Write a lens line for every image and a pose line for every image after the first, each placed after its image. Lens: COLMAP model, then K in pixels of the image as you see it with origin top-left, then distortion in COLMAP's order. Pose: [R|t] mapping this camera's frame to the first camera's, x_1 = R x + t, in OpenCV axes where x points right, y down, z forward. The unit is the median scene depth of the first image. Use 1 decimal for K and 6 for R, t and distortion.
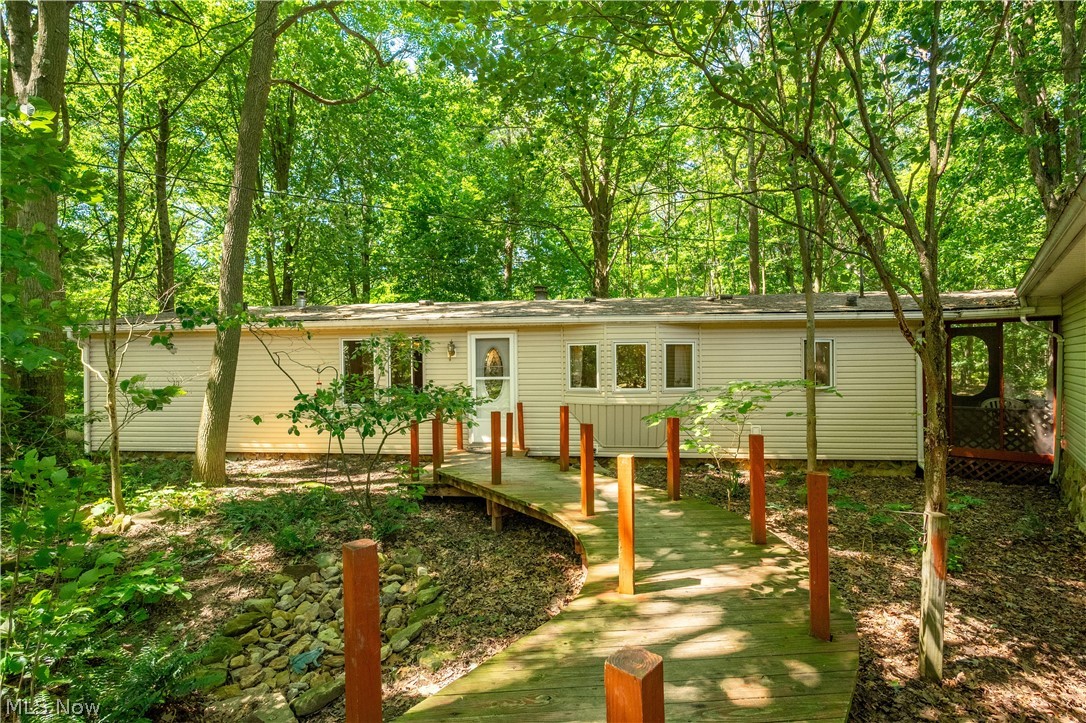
lens RADIAL K [[491.2, 0, 543.4], [0, 491.2, 364.2], [0, 0, 1]] dist [-0.000569, 0.000020]
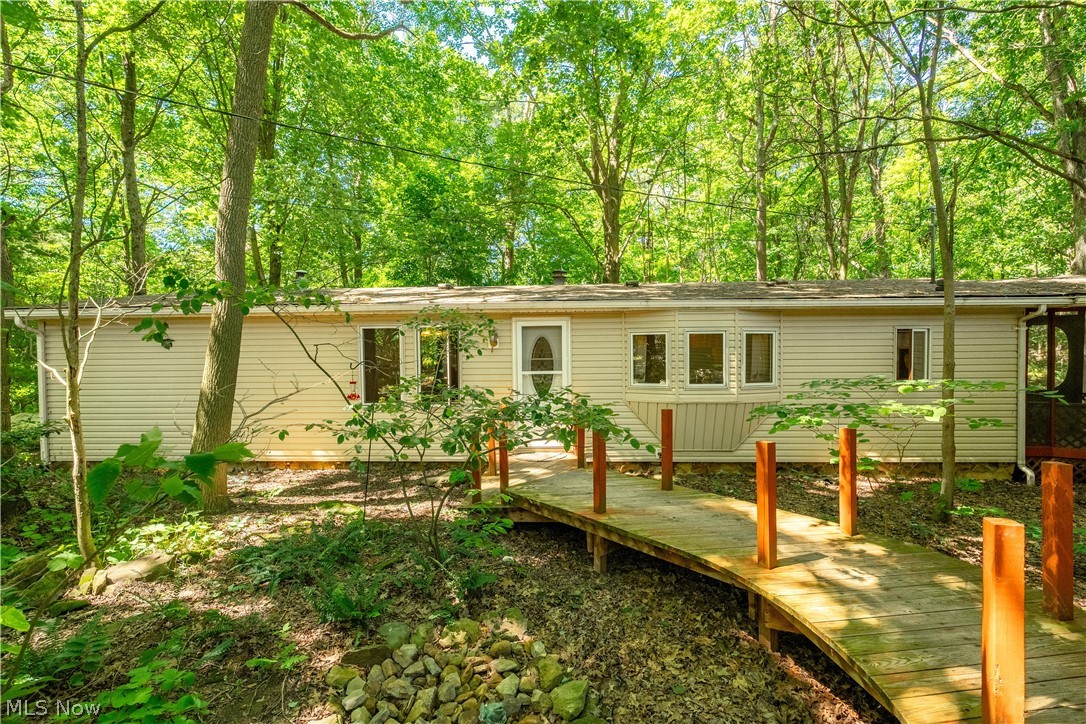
lens RADIAL K [[471.1, 0, 541.0], [0, 471.1, 363.6], [0, 0, 1]] dist [-0.003657, 0.000062]
pose [[0.998056, -0.002513, 0.062274, -0.161602], [0.001179, 0.999769, 0.021455, -0.005251], [-0.062313, -0.021340, 0.997828, 0.184110]]
